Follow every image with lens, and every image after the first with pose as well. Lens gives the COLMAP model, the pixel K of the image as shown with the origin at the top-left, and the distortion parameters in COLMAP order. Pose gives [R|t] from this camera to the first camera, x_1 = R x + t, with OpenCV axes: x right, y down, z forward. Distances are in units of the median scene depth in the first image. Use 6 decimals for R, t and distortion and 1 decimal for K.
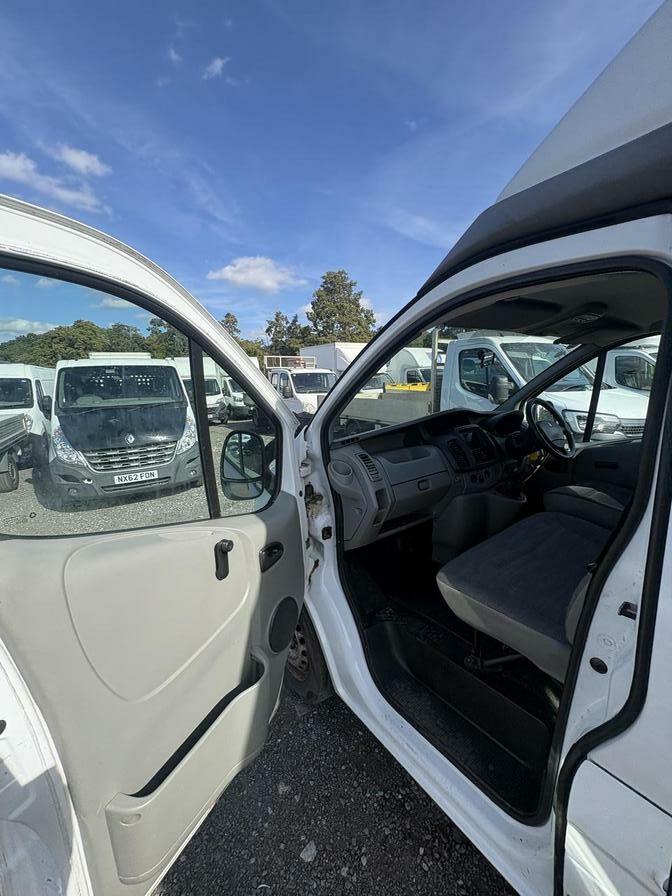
lens RADIAL K [[361.0, 0, 335.4], [0, 361.0, 444.4], [0, 0, 1]] dist [-0.000306, 0.000571]
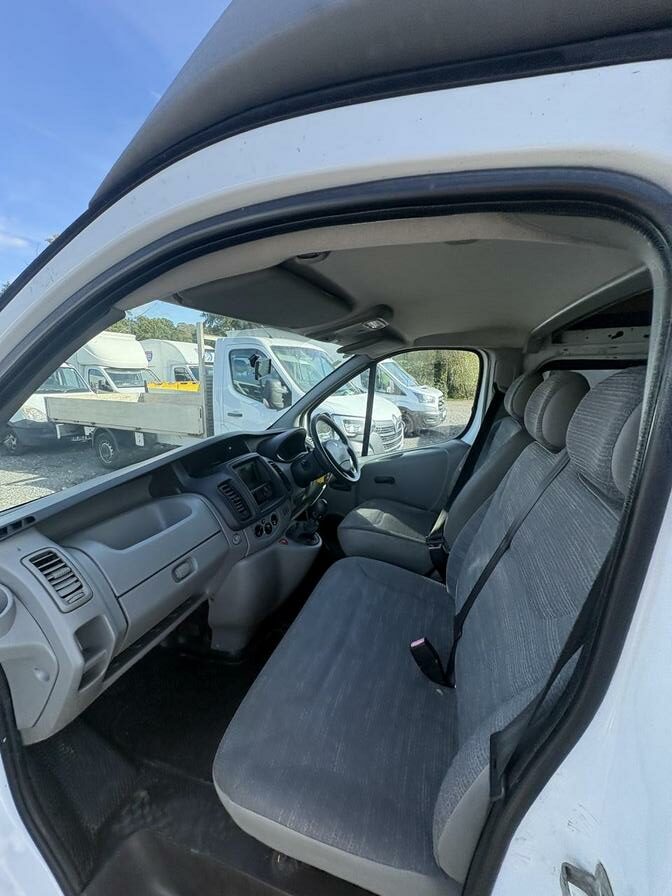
lens RADIAL K [[358.3, 0, 336.8], [0, 358.3, 446.4], [0, 0, 1]] dist [0.018881, -0.012309]
pose [[0.823460, -0.082635, 0.561324, 0.047488], [0.075447, 0.996499, 0.036019, -0.035435], [-0.562335, 0.012690, 0.826812, 0.121944]]
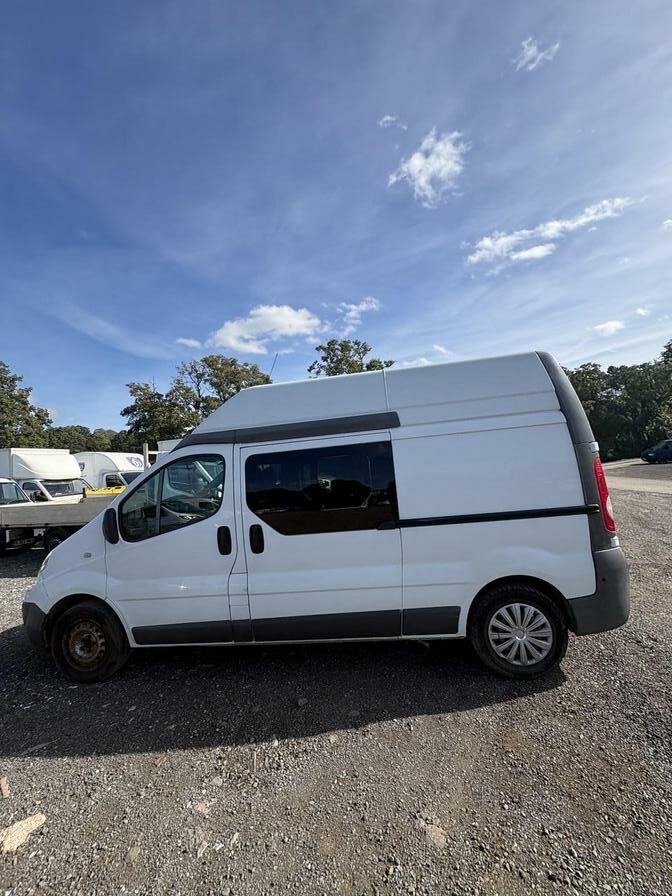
lens RADIAL K [[352.8, 0, 341.0], [0, 352.8, 438.1], [0, 0, 1]] dist [0.001211, 0.000279]
pose [[0.688777, 0.028652, 0.724407, -0.235834], [0.181923, 0.960416, -0.210962, 0.087218], [-0.701777, 0.277092, 0.656300, -0.495164]]
